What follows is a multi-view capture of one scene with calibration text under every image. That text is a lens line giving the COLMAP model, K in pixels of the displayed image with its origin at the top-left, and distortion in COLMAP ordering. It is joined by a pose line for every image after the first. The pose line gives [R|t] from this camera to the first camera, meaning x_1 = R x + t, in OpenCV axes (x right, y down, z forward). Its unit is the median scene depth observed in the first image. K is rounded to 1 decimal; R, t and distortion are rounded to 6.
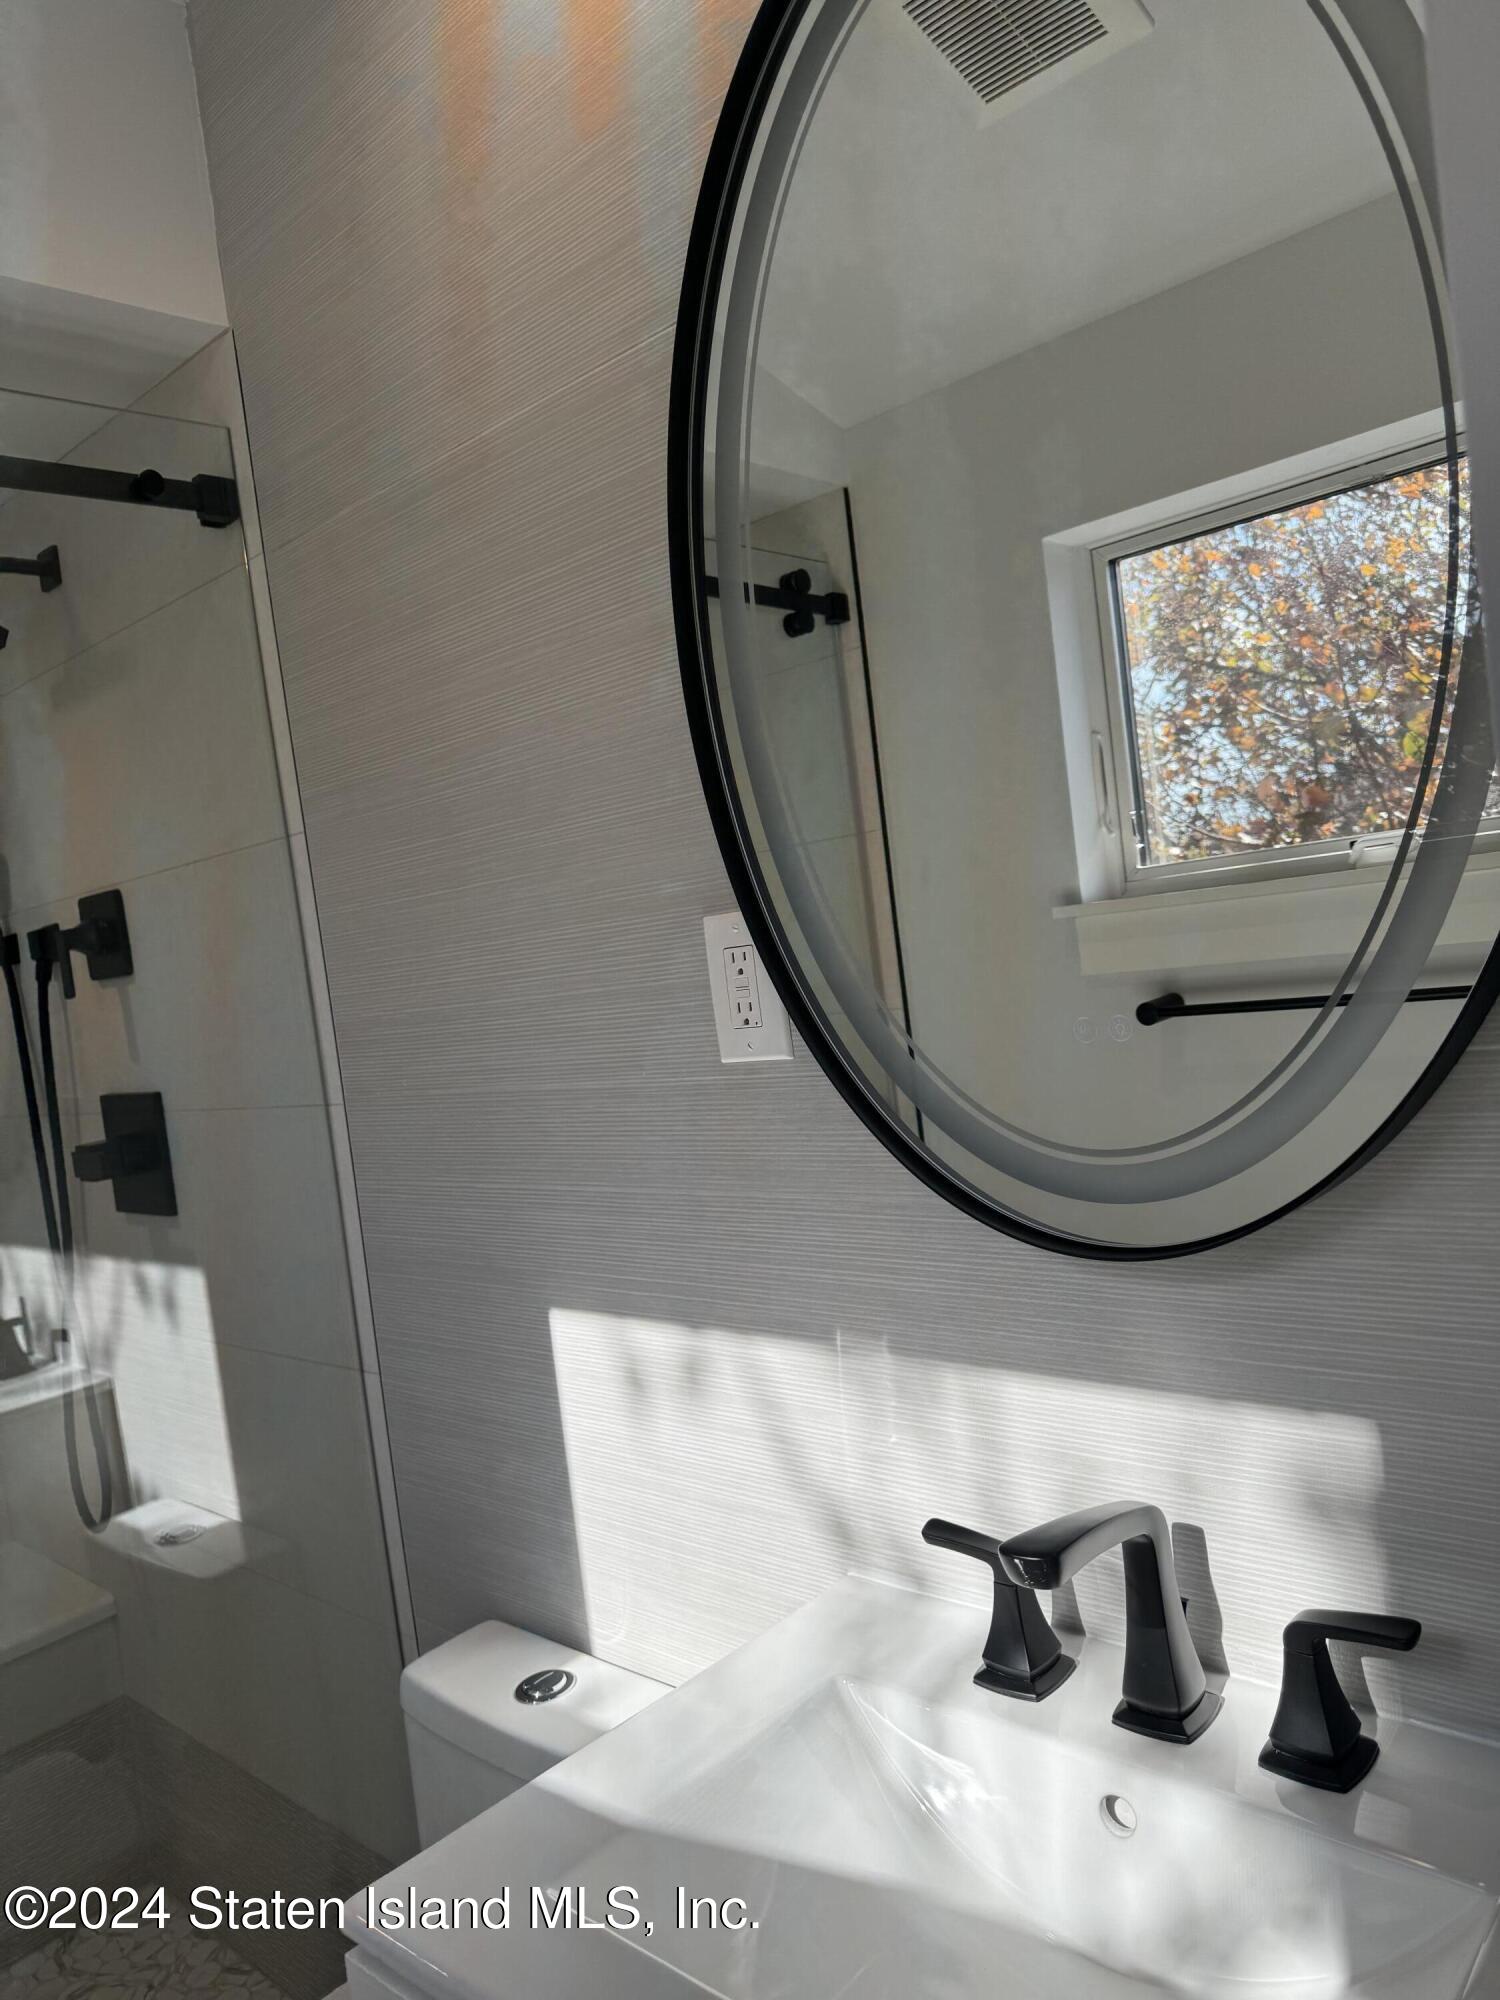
lens RADIAL K [[1430.3, 0, 715.9], [0, 1430.3, 992.6], [0, 0, 1]] dist [0.078890, -0.093083]
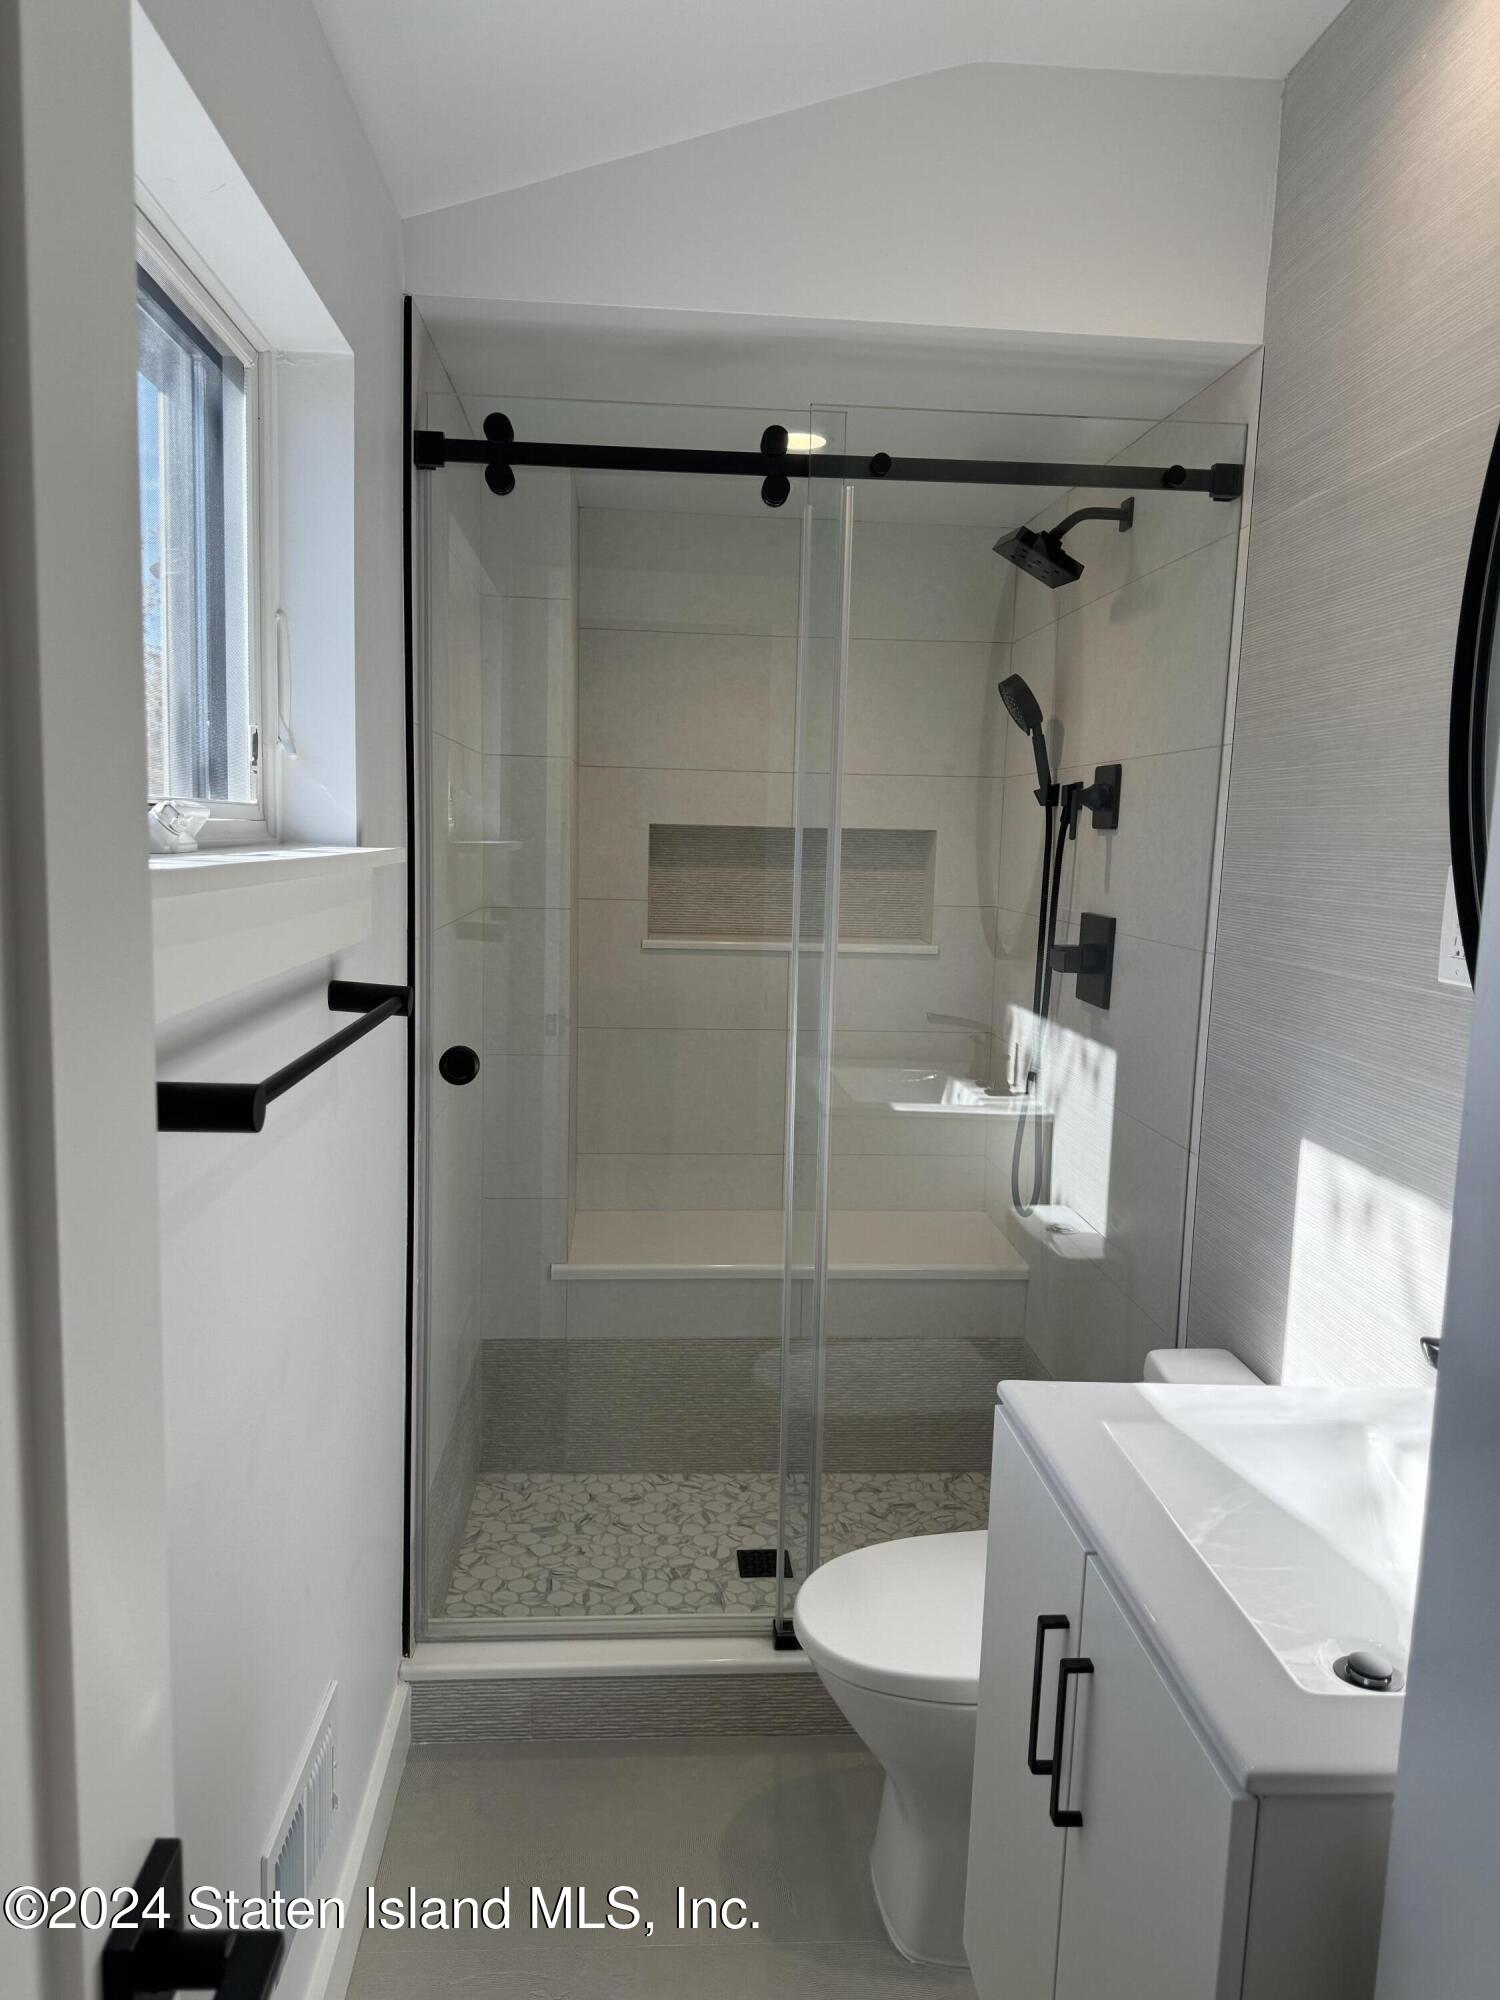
lens RADIAL K [[1394.6, 0, 750.0], [0, 1394.6, 1000.0], [0, 0, 1]] dist [0.079231, -0.079264]
pose [[0.731281, 0.237558, -0.639370, 0.218598], [-0.158146, 0.970897, 0.179856, -0.038475], [0.663489, -0.030412, 0.747568, -0.206593]]
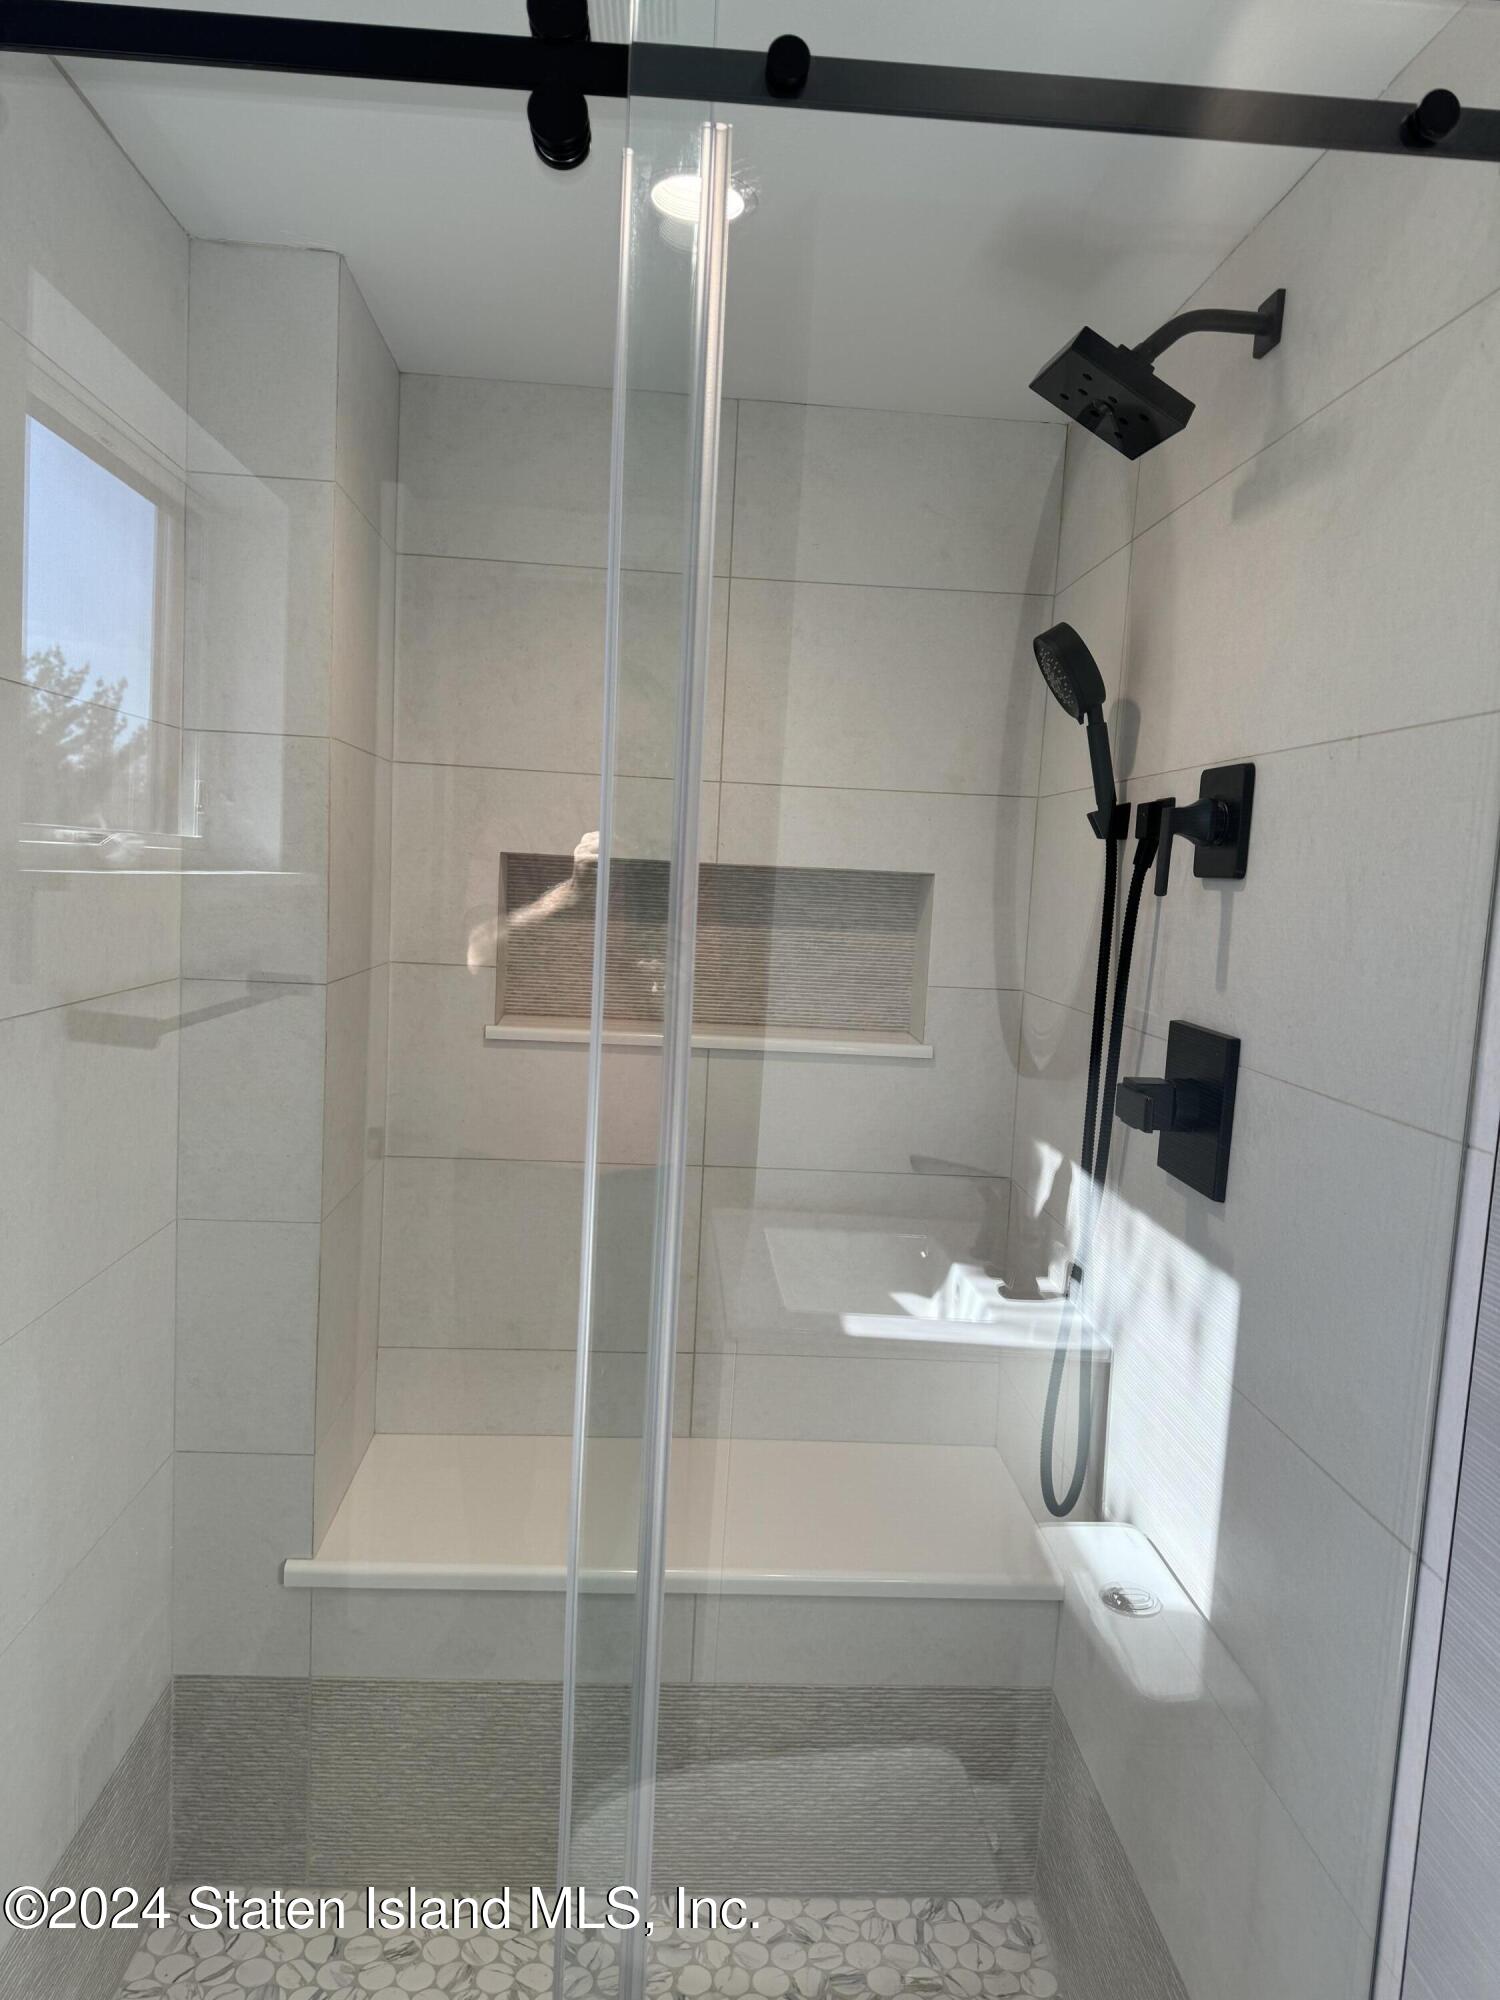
lens RADIAL K [[1414.8, 0, 741.1], [0, 1414.8, 999.6], [0, 0, 1]] dist [0.019200, -0.029092]
pose [[0.712728, 0.238604, -0.659612, -0.088077], [-0.181279, 0.971077, 0.155396, -0.018846], [0.677612, 0.008819, 0.735367, 0.280742]]
